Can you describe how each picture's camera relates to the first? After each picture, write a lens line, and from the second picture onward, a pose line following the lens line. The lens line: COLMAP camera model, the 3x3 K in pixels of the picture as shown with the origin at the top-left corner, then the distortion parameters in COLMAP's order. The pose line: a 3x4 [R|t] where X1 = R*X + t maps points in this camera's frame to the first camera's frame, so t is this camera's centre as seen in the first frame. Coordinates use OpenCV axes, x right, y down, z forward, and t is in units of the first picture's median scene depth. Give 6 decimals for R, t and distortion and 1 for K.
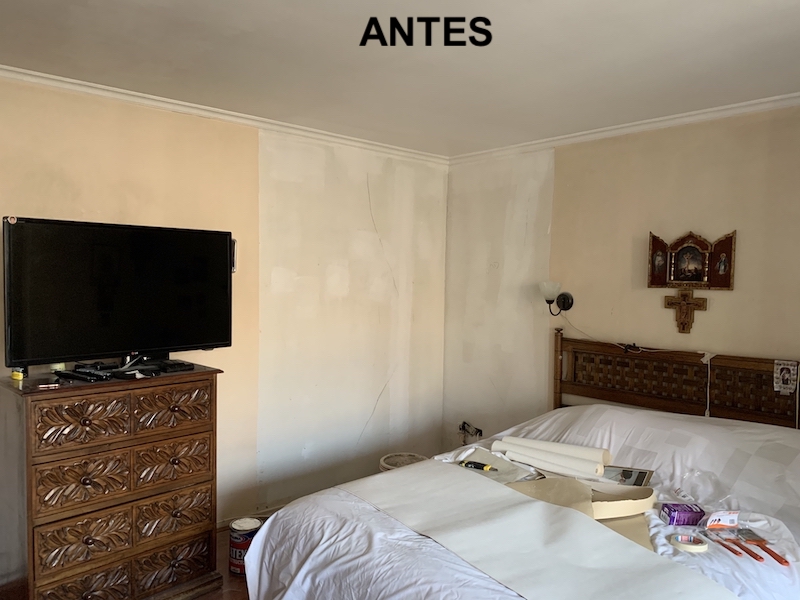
lens RADIAL K [[605.8, 0, 405.5], [0, 605.8, 298.0], [0, 0, 1]] dist [0.021913, -0.008187]
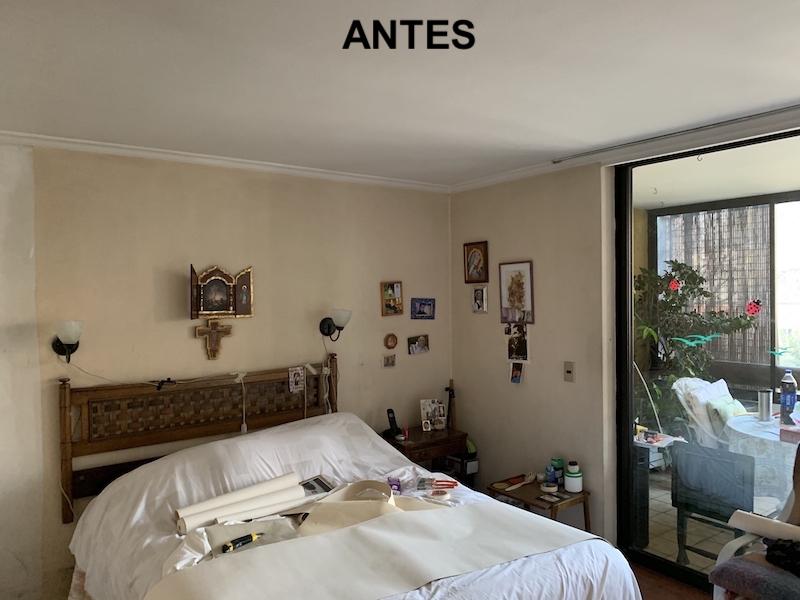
lens RADIAL K [[605.8, 0, 401.1], [0, 605.8, 302.9], [0, 0, 1]] dist [0.021913, -0.008187]
pose [[0.113675, -0.045296, 0.992485, -0.577884], [0.053843, 0.997773, 0.039371, -0.067726], [-0.992058, 0.048963, 0.115861, 0.551835]]
